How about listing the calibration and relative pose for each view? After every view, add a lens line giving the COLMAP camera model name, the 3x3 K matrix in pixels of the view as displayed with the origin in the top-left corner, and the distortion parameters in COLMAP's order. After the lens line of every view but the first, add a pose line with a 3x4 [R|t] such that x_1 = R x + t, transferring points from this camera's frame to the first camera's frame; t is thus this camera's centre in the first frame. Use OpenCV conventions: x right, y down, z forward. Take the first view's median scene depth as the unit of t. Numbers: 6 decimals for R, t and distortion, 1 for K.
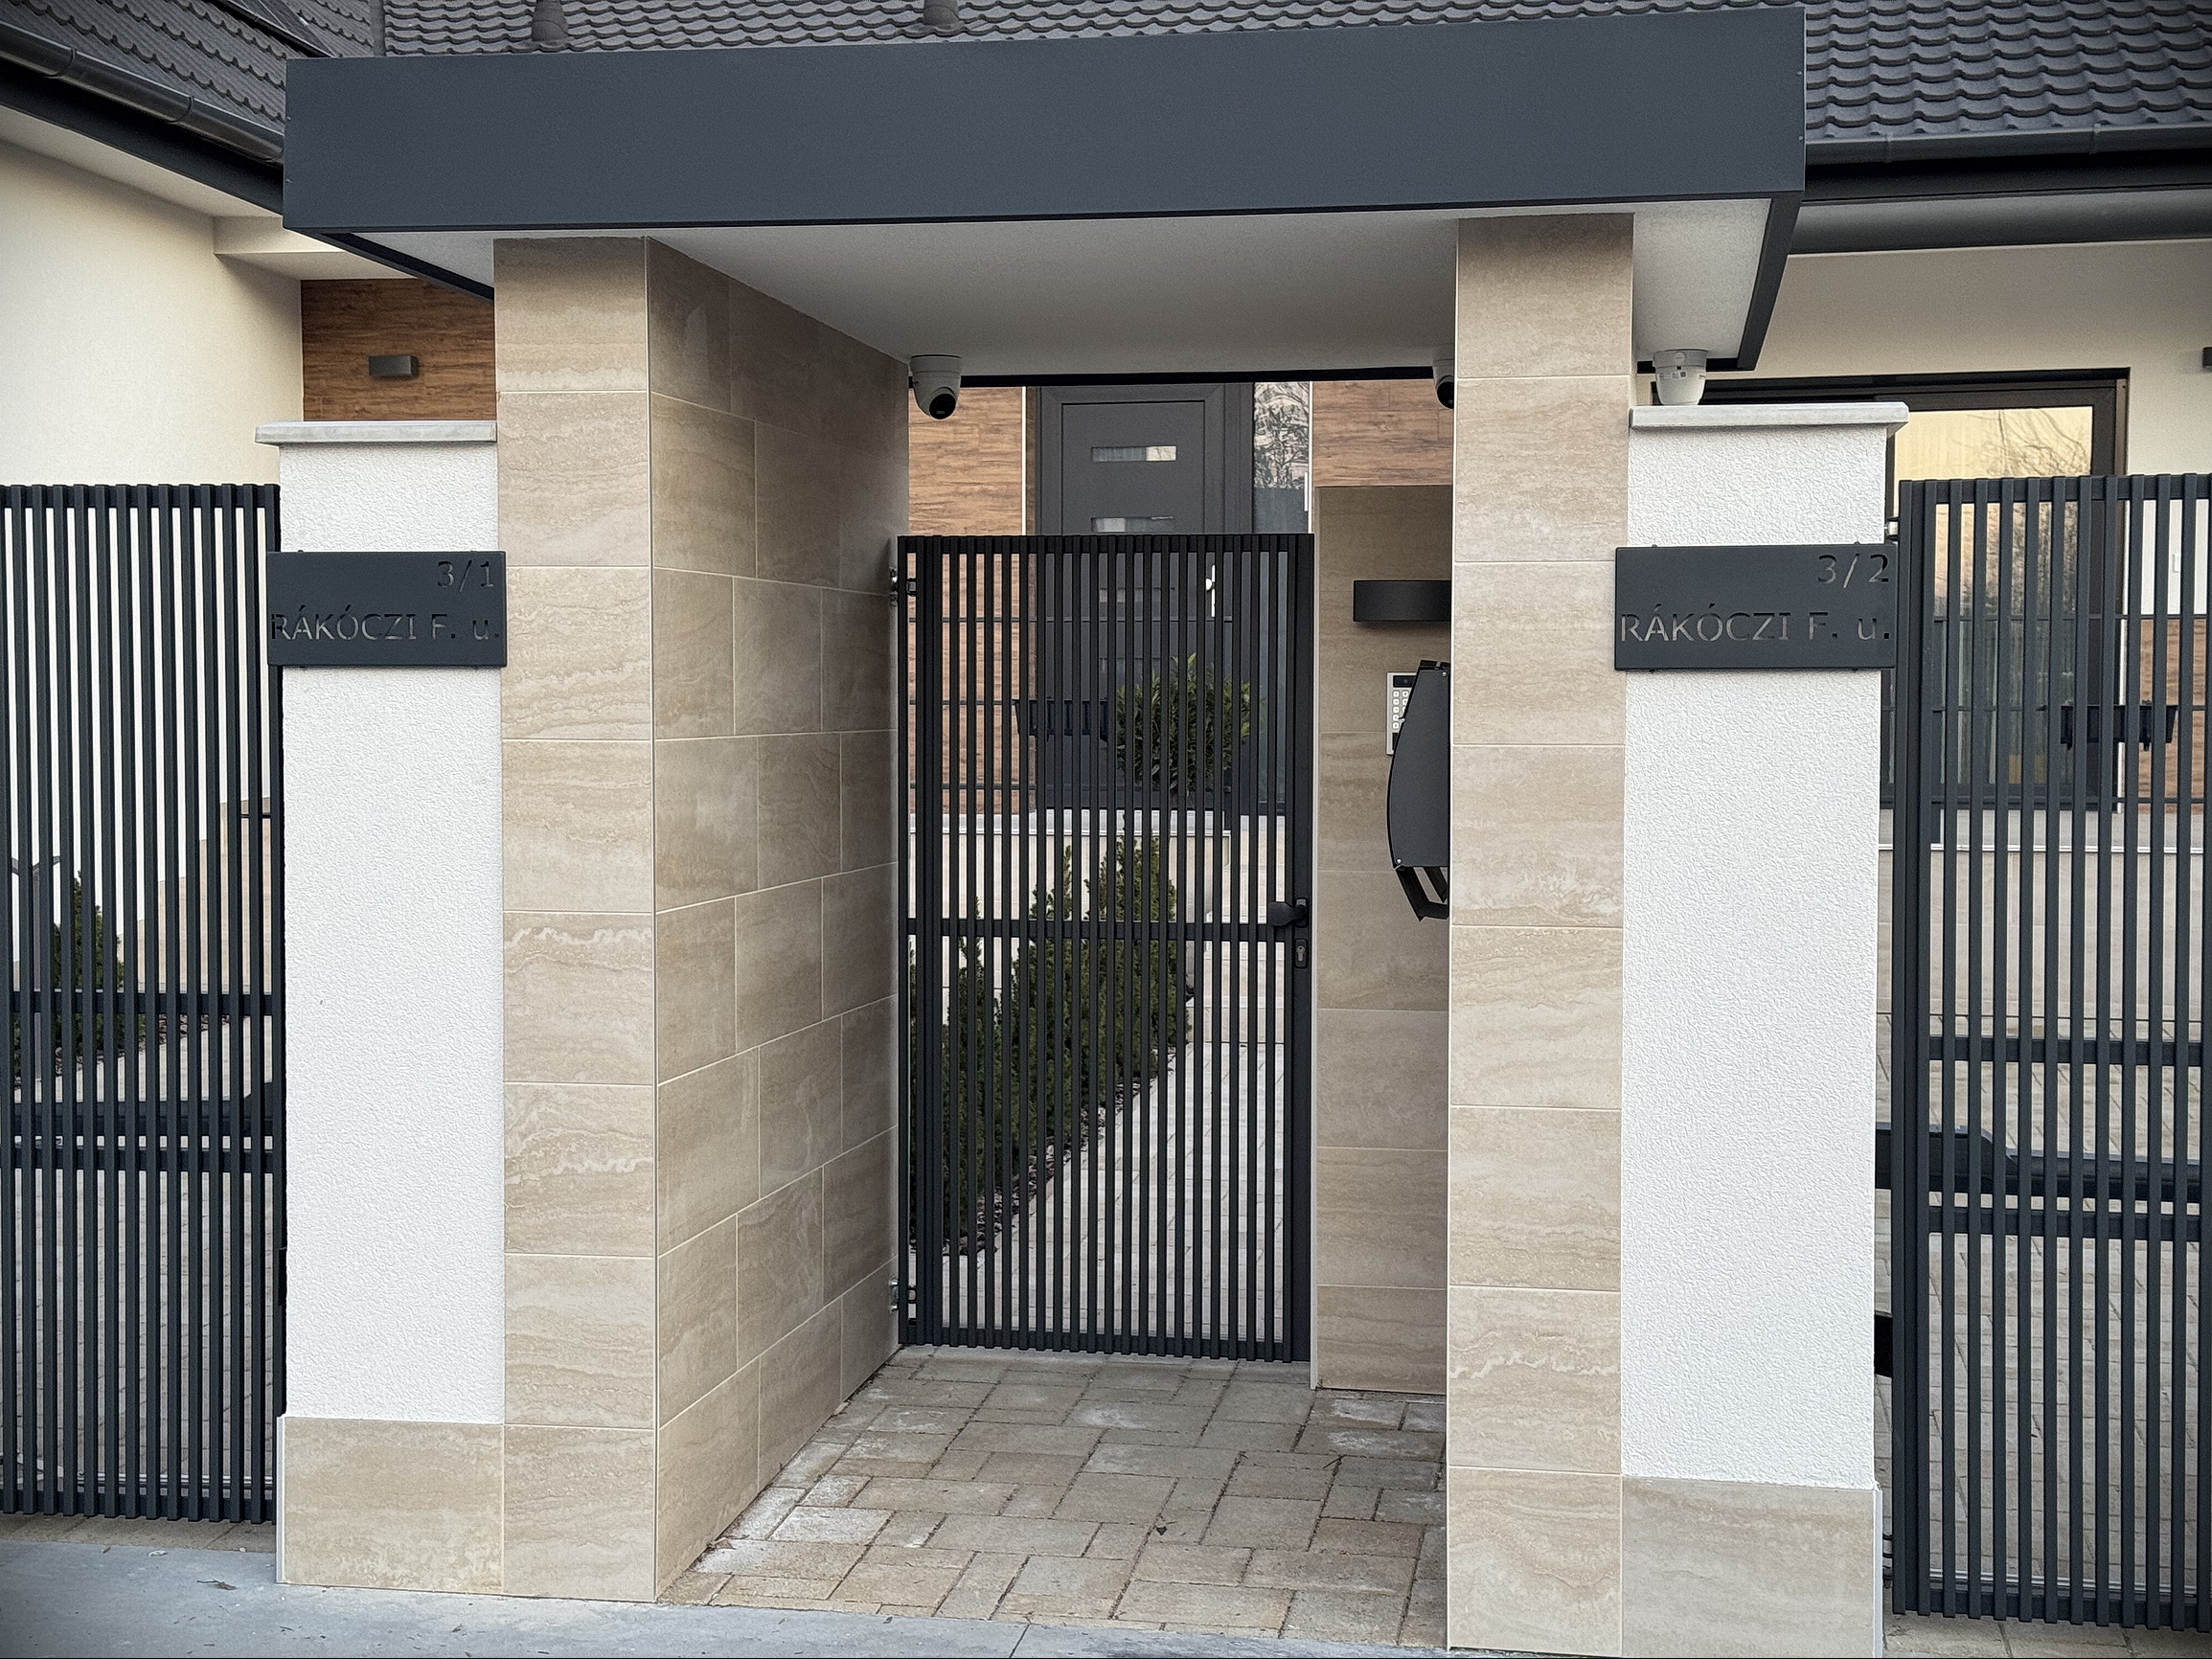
lens RADIAL K [[3069.7, 0, 1131.2], [0, 3069.7, 813.0], [0, 0, 1]] dist [0.067677, 0.000000]
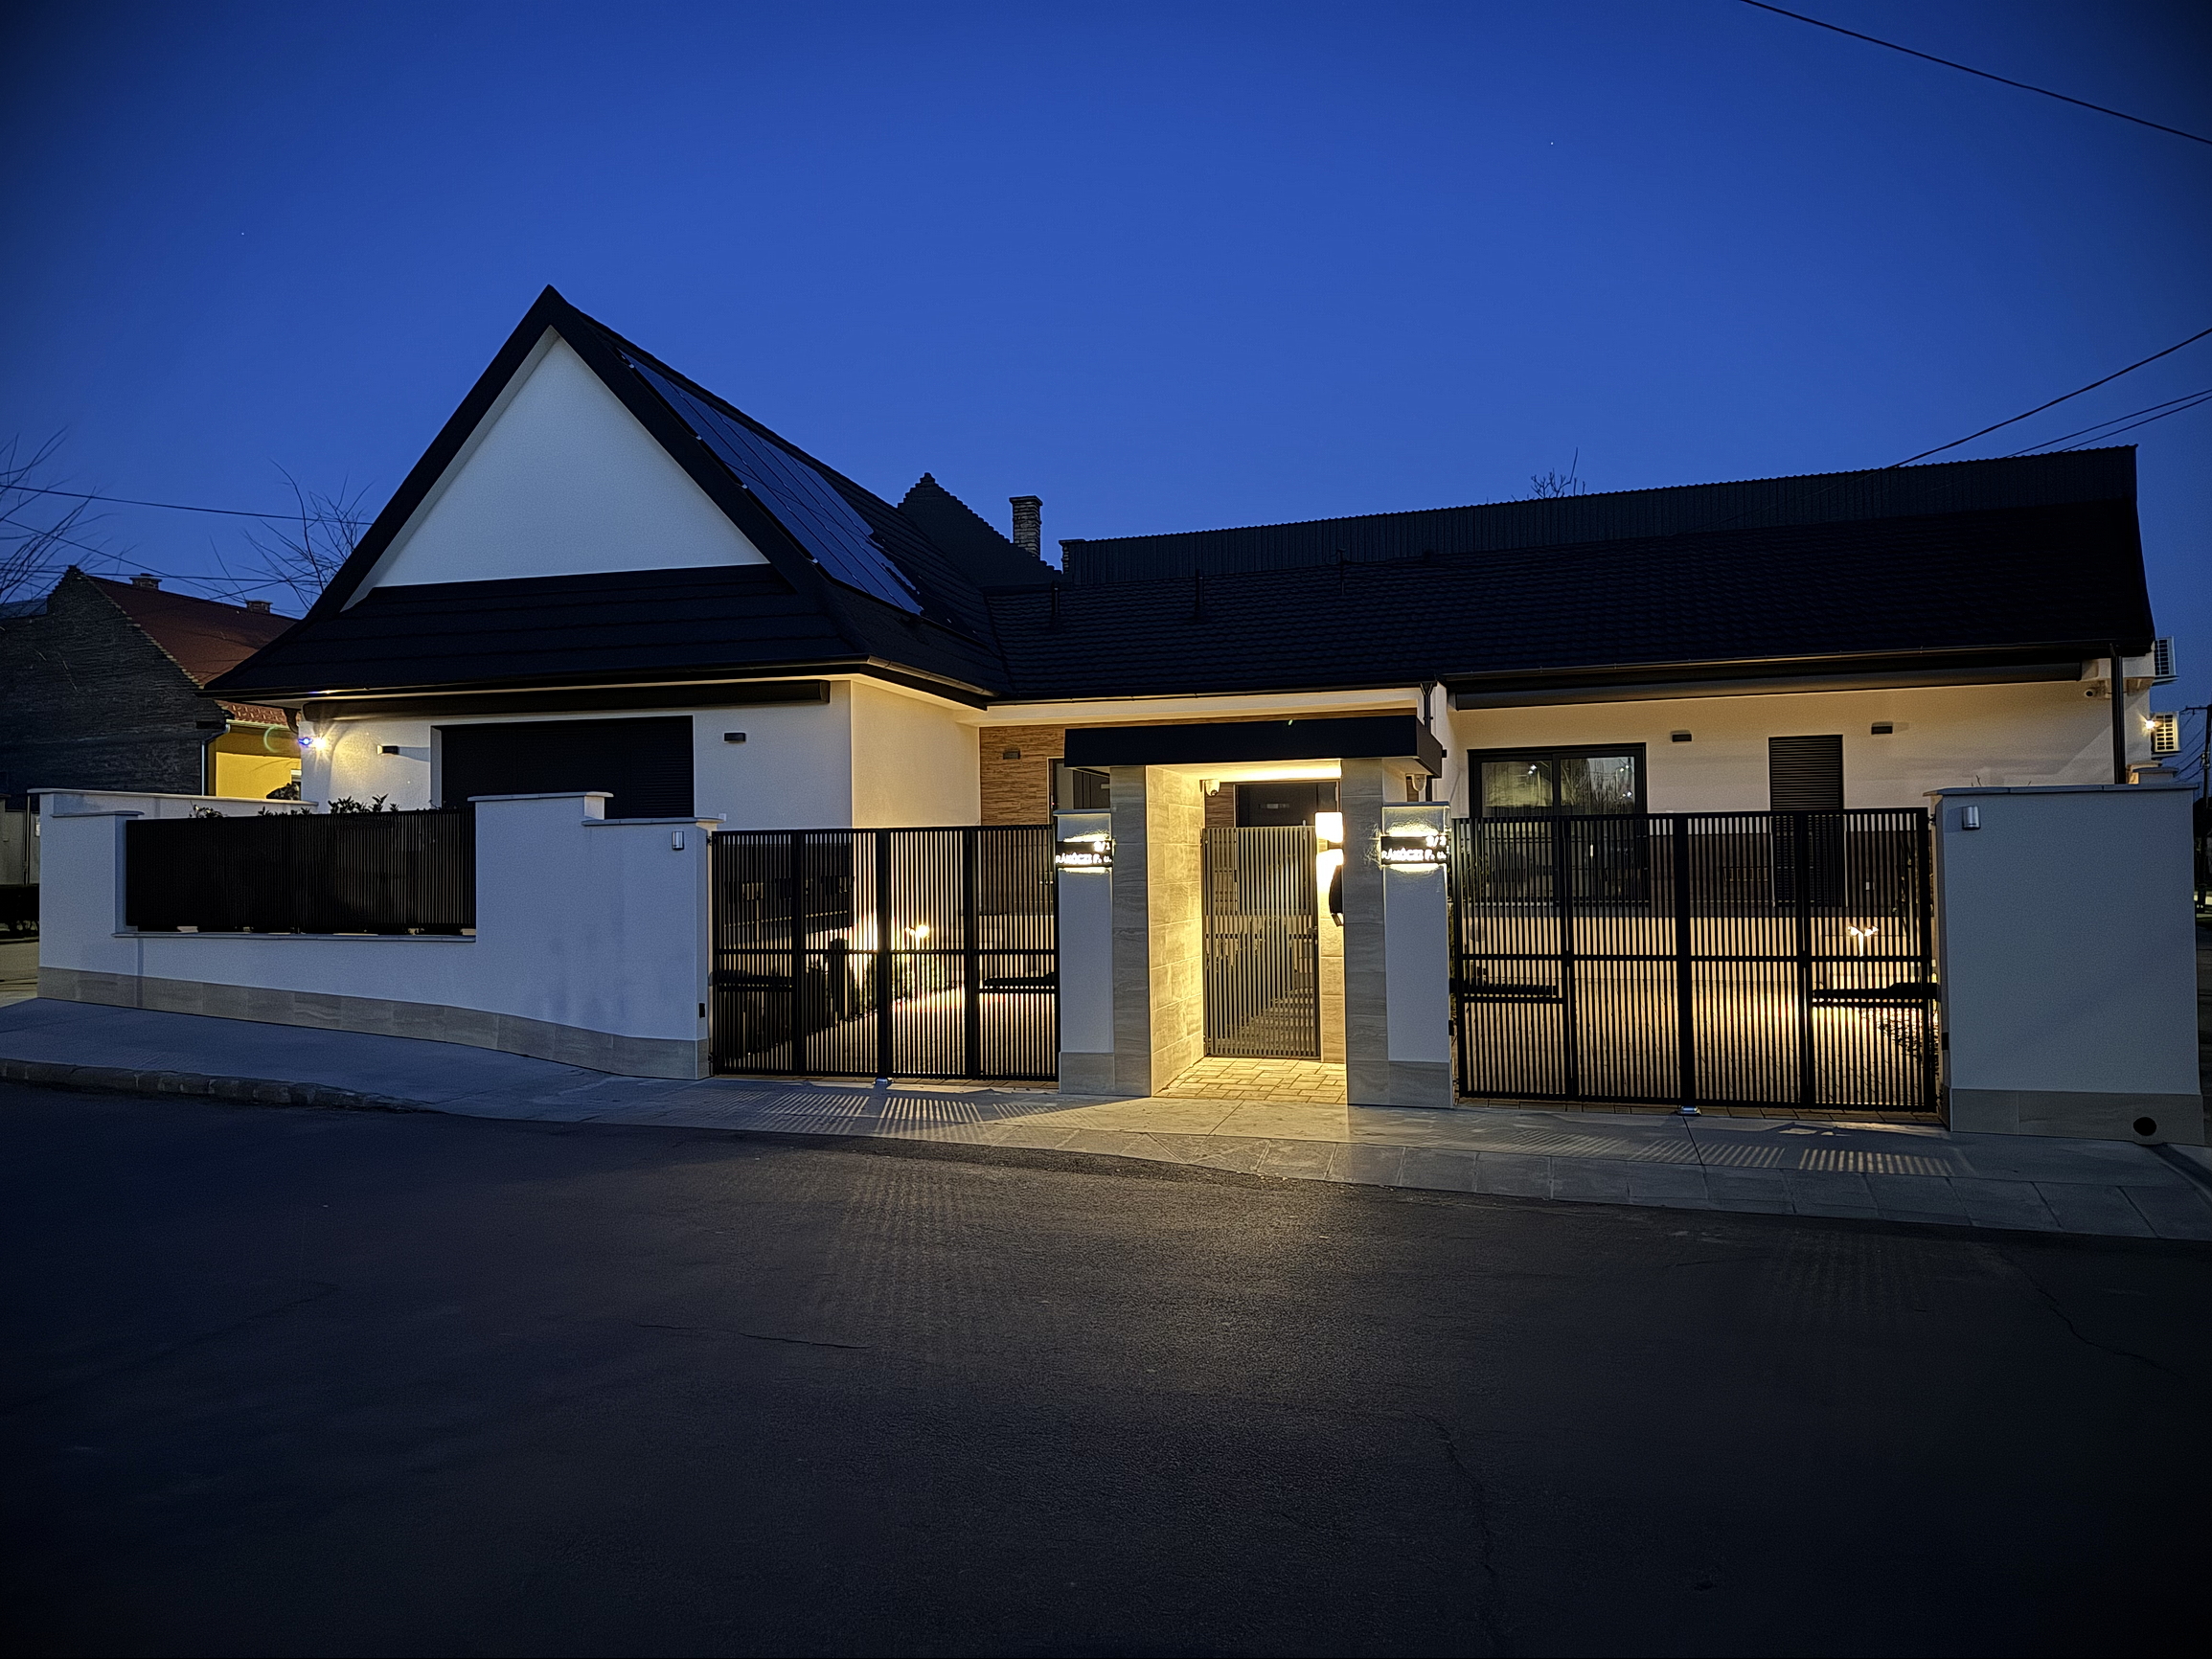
lens RADIAL K [[1541.3, 0, 1110.5], [0, 1541.3, 811.8], [0, 0, 1]] dist [0.068671, -0.095245]
pose [[0.993268, -0.019681, -0.114155, 0.031750], [0.011289, 0.997216, -0.073702, 0.029643], [0.115287, 0.071917, 0.990725, -1.052855]]
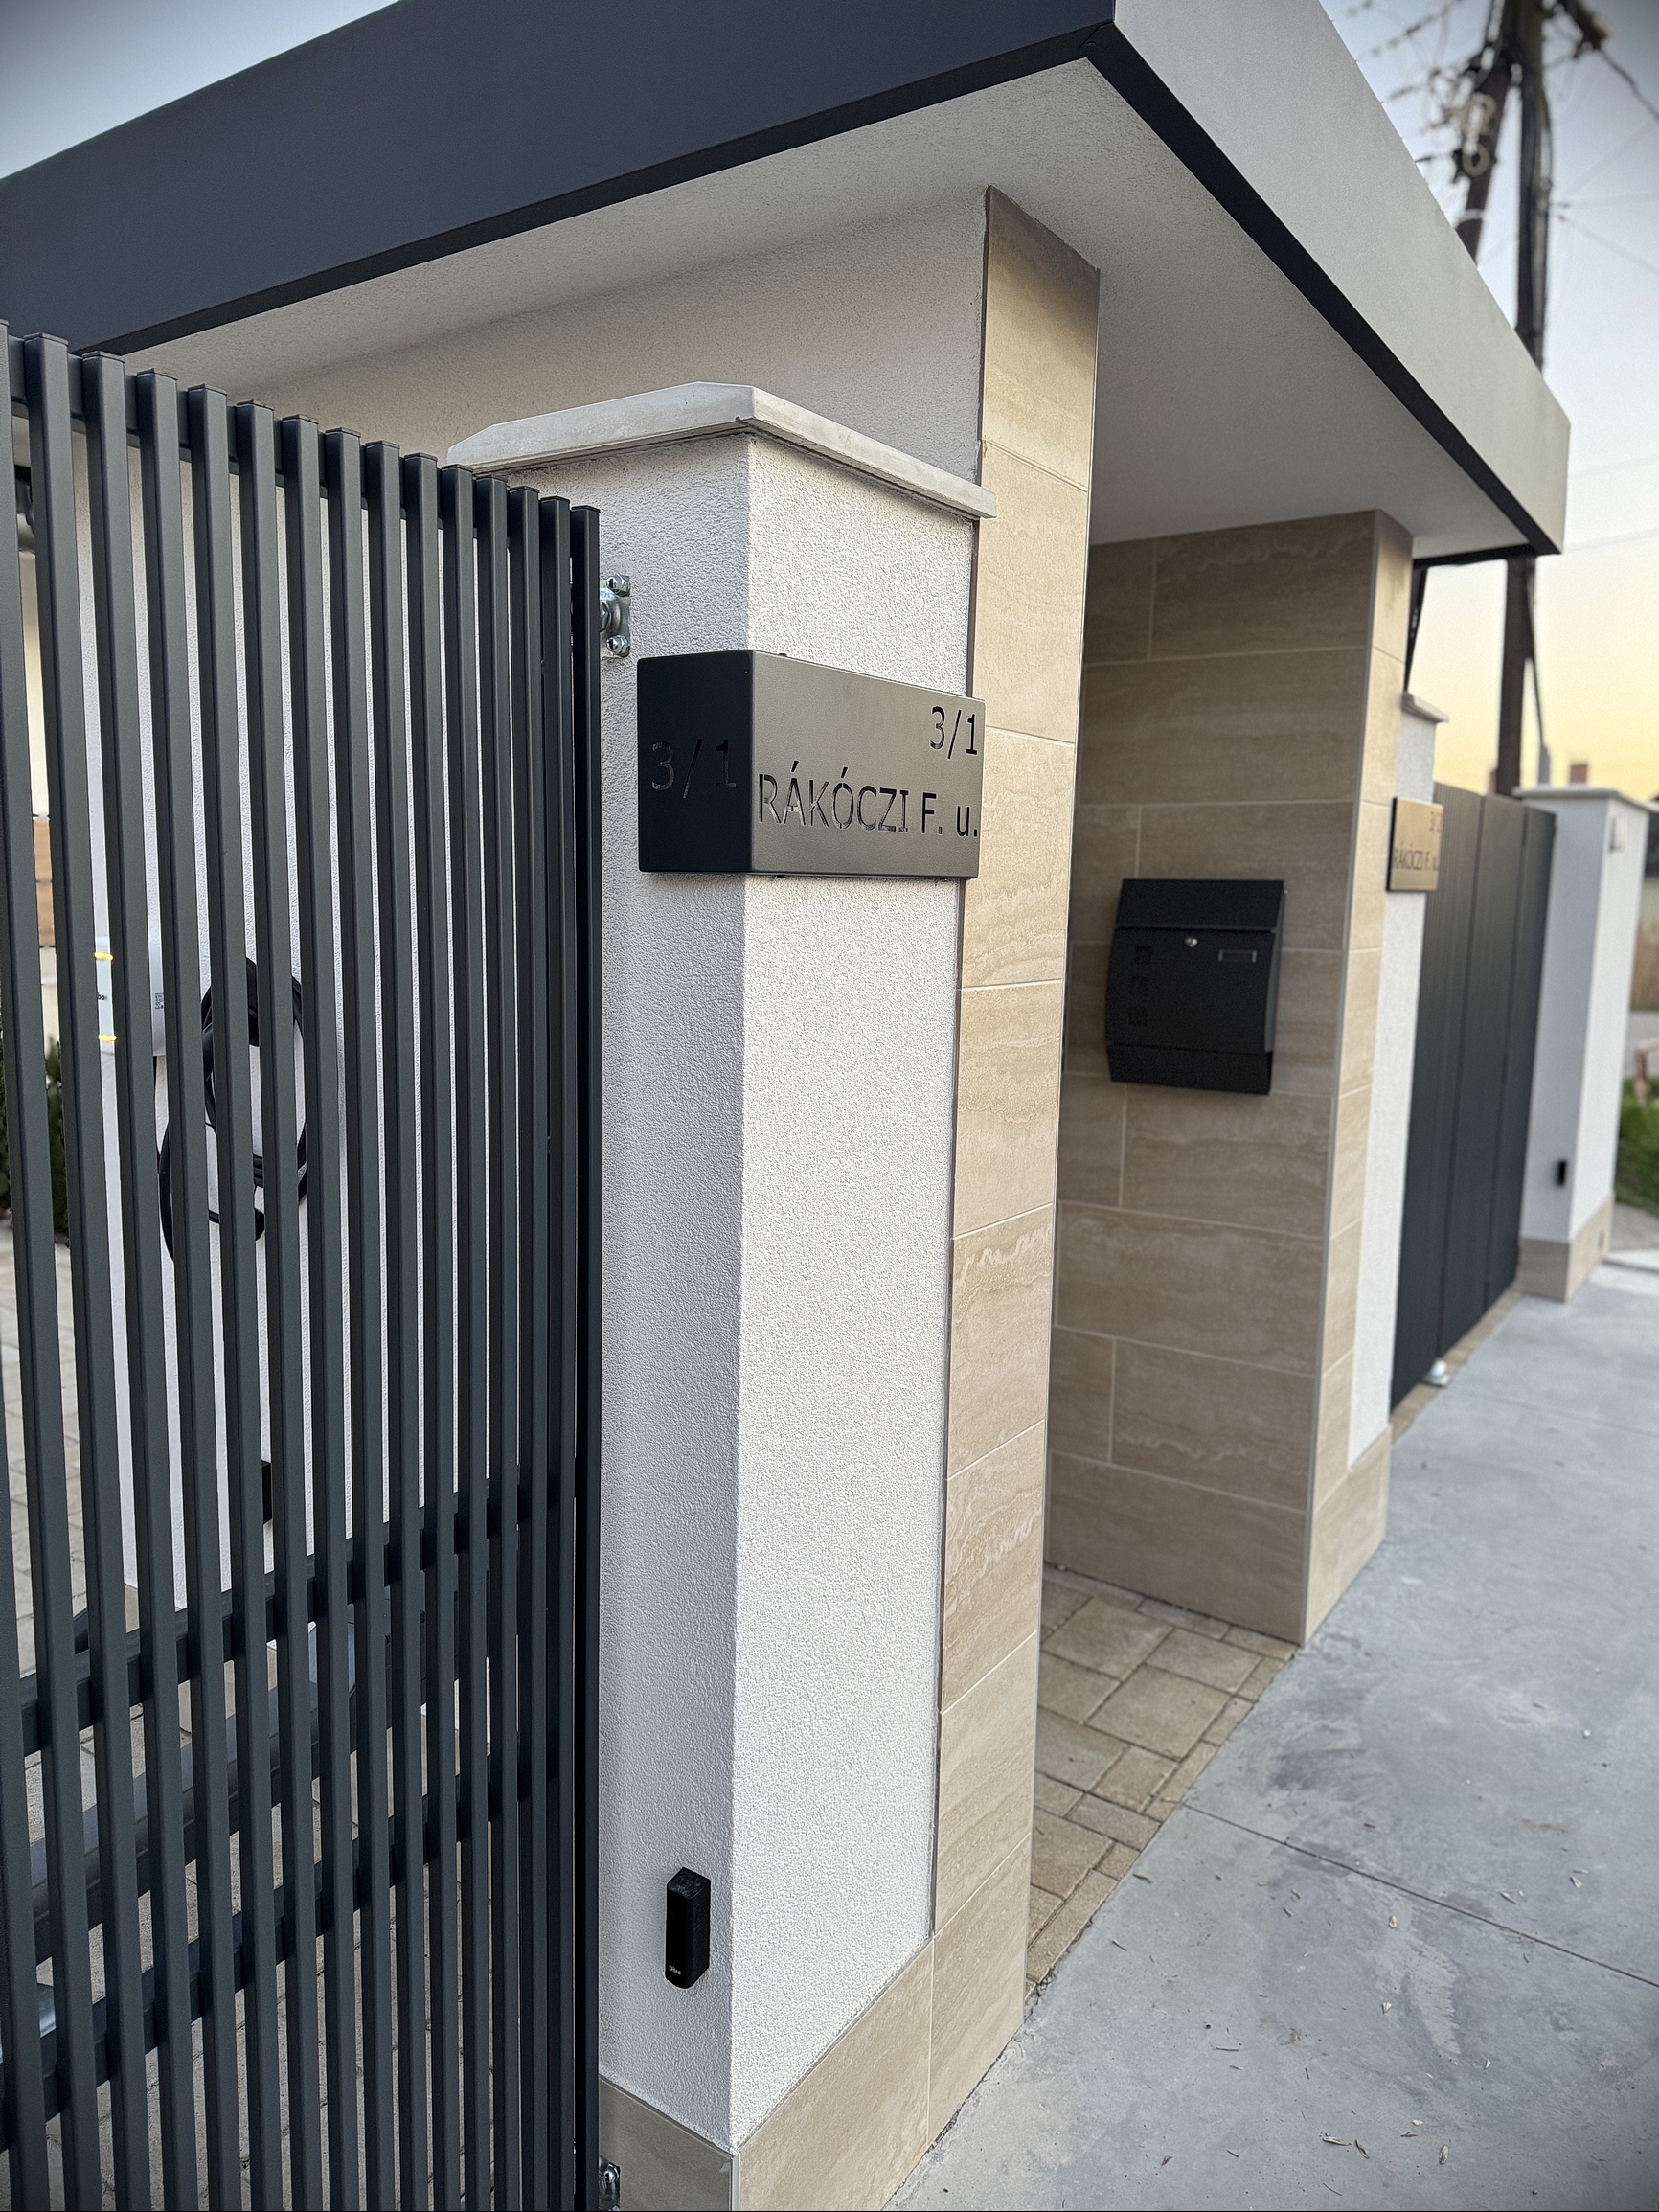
lens RADIAL K [[1541.3, 0, 820.4], [0, 1541.3, 1097.5], [0, 0, 1]] dist [0.068671, -0.095245]
pose [[0.392908, -0.120226, 0.911685, -0.526397], [0.017074, 0.992200, 0.123485, -0.042112], [-0.919419, -0.032952, 0.391895, 0.897881]]
